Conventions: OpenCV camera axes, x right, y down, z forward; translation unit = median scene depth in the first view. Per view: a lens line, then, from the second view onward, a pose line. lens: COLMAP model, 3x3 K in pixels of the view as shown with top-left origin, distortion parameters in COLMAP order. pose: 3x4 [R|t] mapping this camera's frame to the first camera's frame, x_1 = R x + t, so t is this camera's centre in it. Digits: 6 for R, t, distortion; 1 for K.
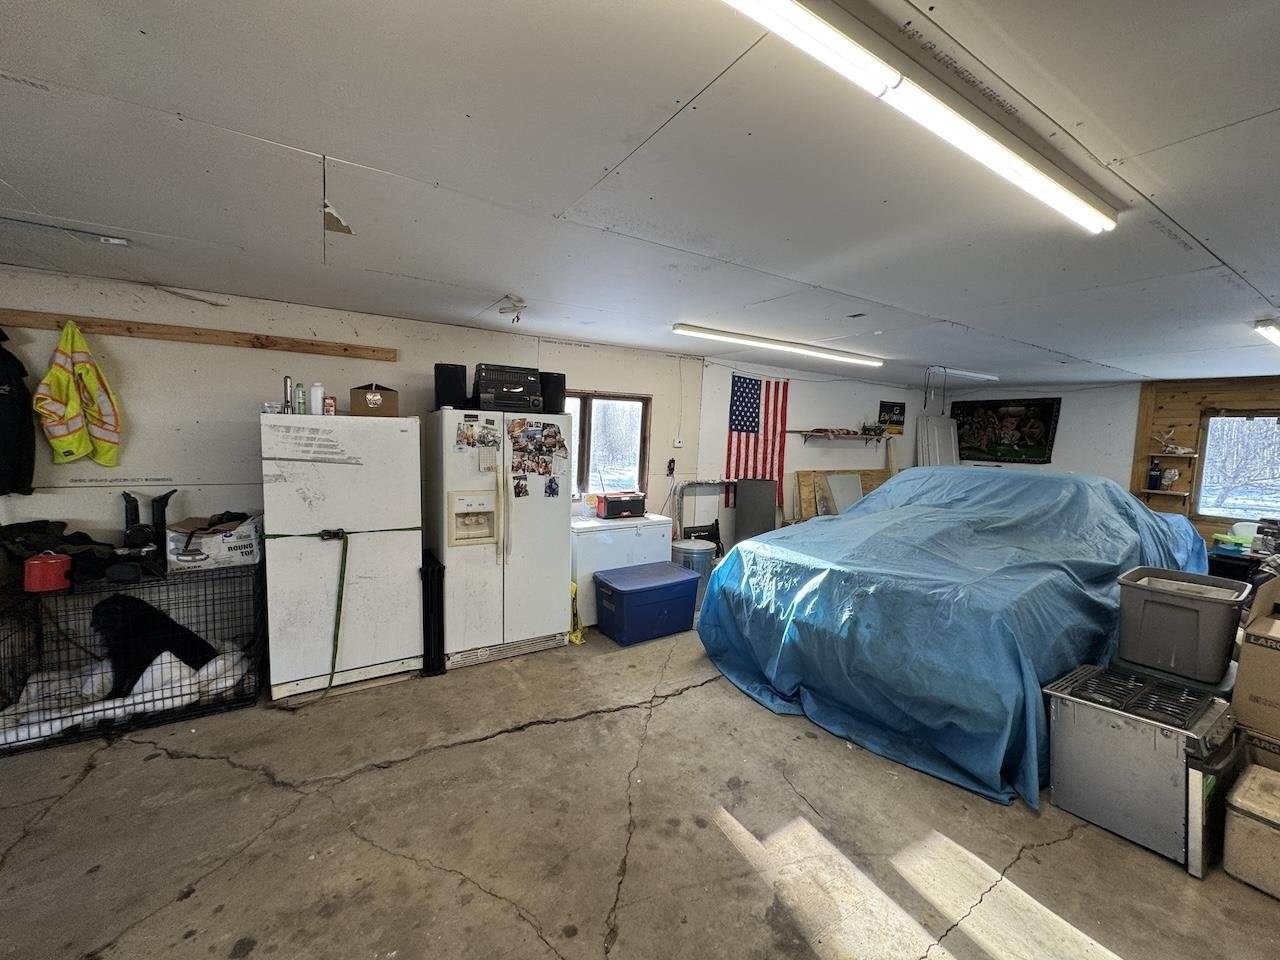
lens RADIAL K [[508.6, 0, 639.8], [0, 508.6, 476.1], [0, 0, 1]] dist [-0.002023, 0.000734]
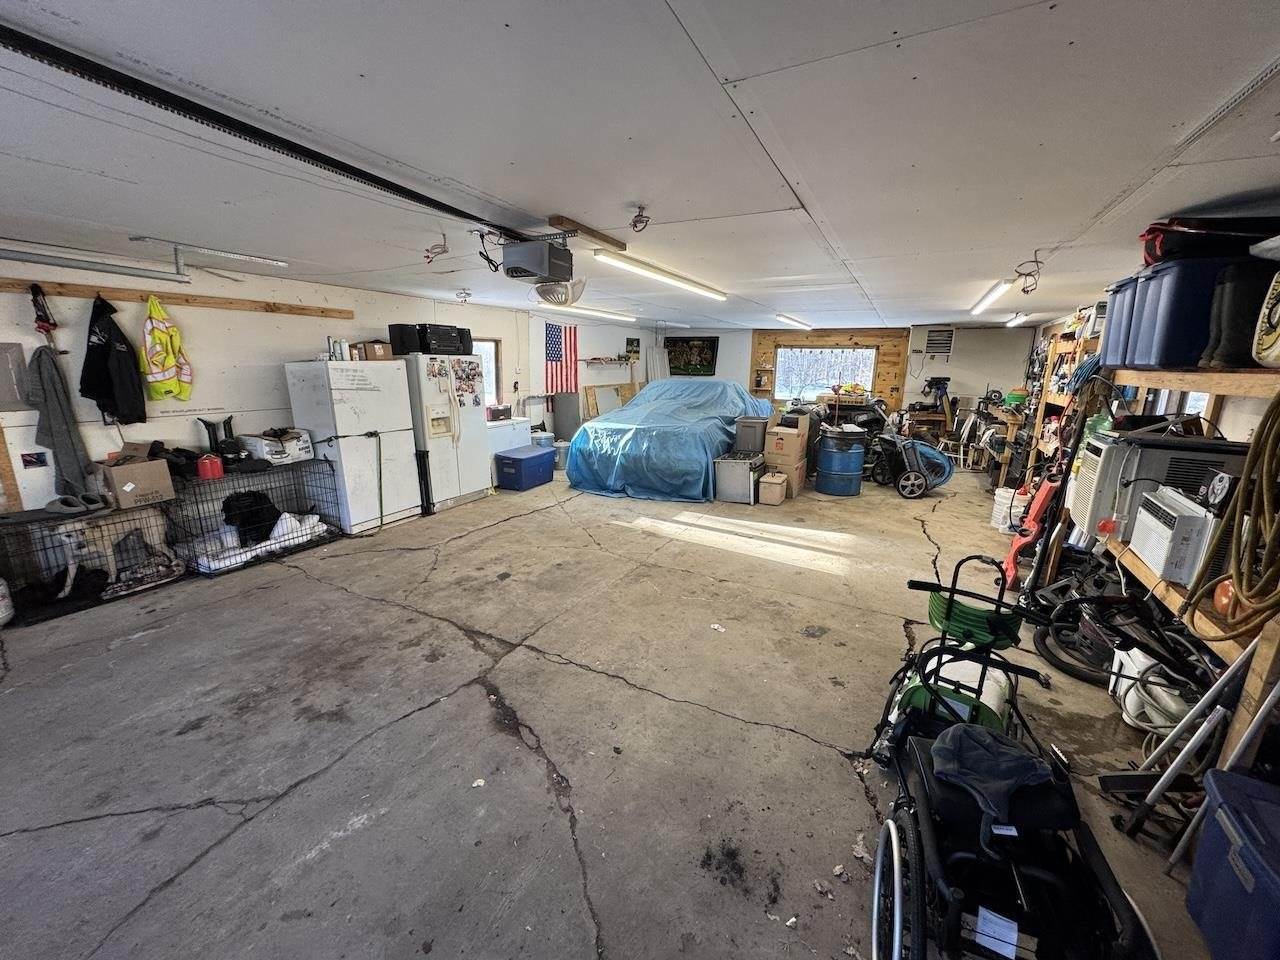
lens RADIAL K [[508.6, 0, 639.8], [0, 508.6, 476.1], [0, 0, 1]] dist [-0.002023, 0.000734]
pose [[0.862406, -0.131151, 0.488932, -0.604409], [0.055079, 0.984432, 0.166912, 0.018659], [-0.503211, -0.117017, 0.856204, -0.778289]]
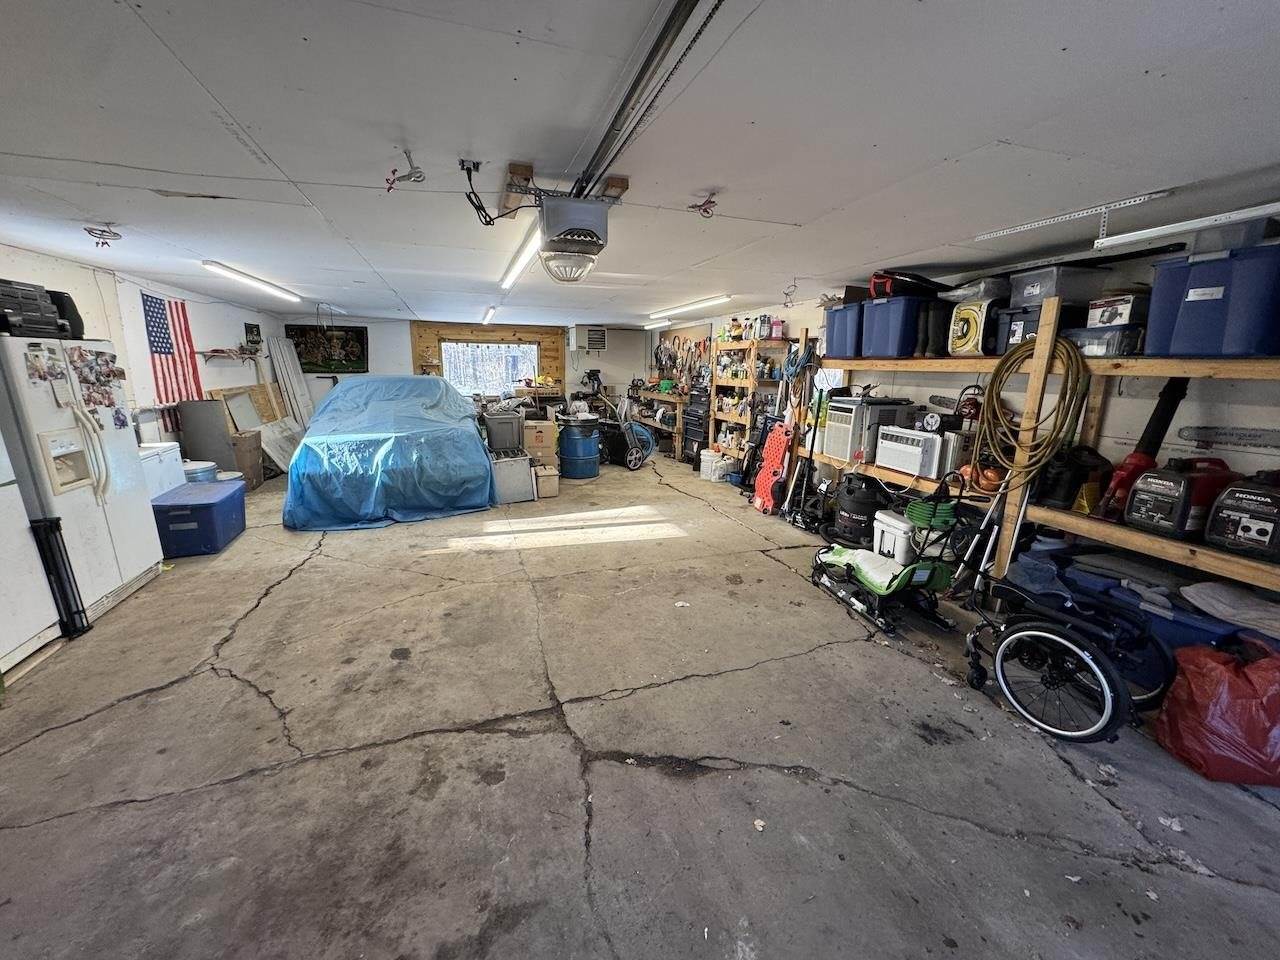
lens RADIAL K [[508.6, 0, 639.8], [0, 508.6, 476.1], [0, 0, 1]] dist [-0.002023, 0.000734]
pose [[0.217678, -0.239772, 0.946111, -0.976497], [0.075651, 0.970584, 0.228568, -0.020102], [-0.973084, 0.021820, 0.229413, -0.200921]]
